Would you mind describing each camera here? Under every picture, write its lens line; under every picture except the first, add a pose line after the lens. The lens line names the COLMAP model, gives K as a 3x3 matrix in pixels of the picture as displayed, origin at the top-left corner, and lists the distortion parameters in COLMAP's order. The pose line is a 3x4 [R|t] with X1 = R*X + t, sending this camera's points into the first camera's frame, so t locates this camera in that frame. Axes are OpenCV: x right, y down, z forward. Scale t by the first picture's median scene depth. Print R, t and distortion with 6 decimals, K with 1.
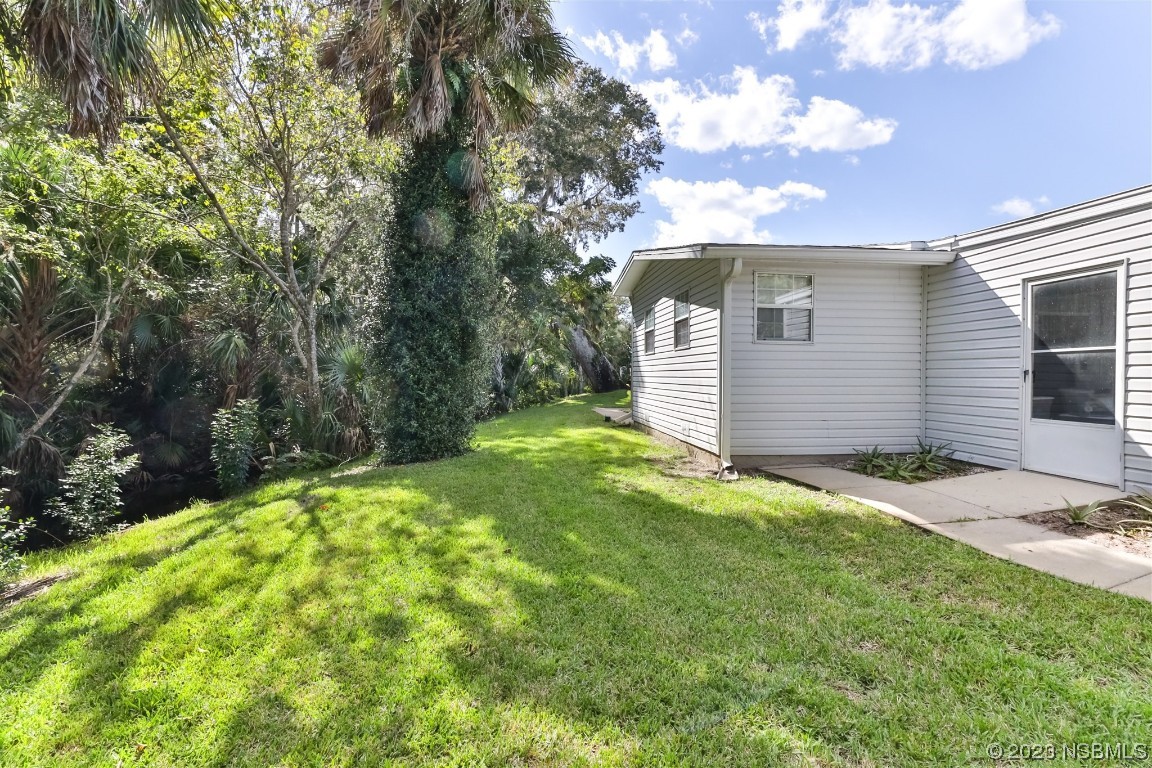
lens RADIAL K [[528.8, 0, 568.9], [0, 528.8, 377.2], [0, 0, 1]] dist [-0.025919, 0.014053]
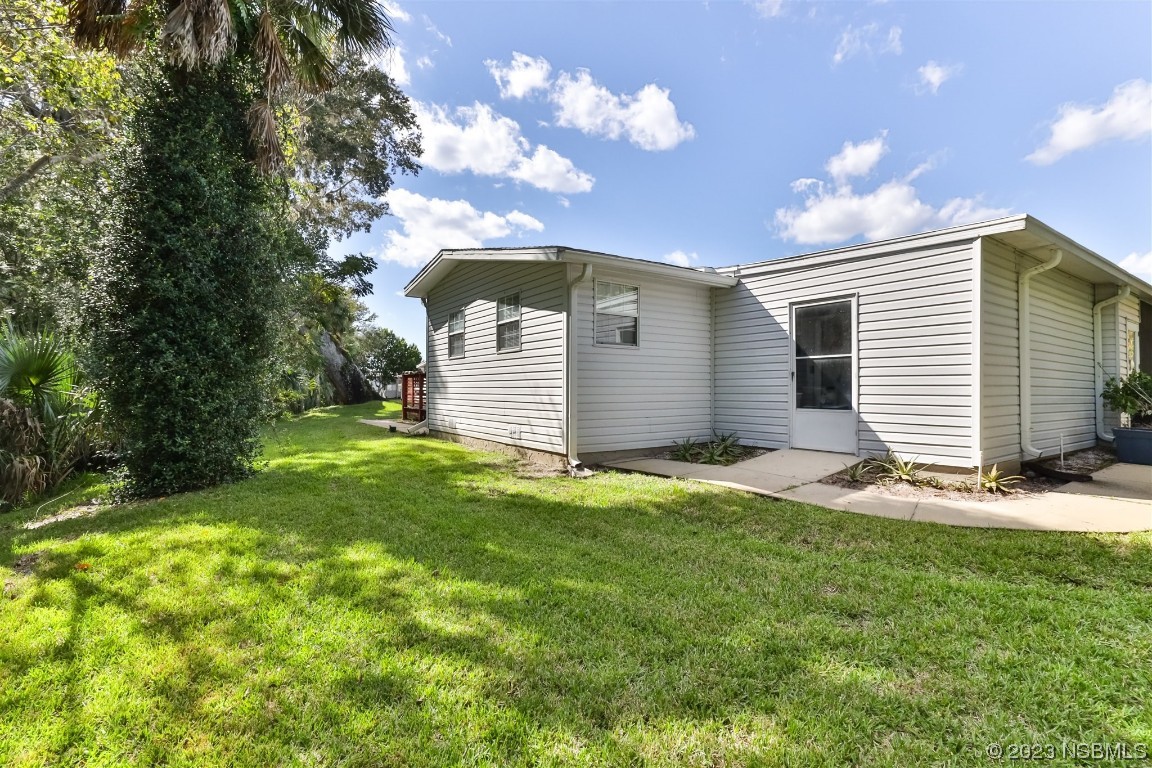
lens RADIAL K [[528.8, 0, 571.4], [0, 528.8, 380.4], [0, 0, 1]] dist [-0.025919, 0.014053]
pose [[0.873073, 0.003085, 0.487579, -0.217286], [0.006071, 0.999834, -0.017197, 0.023119], [-0.487551, 0.017975, 0.872909, 0.098029]]
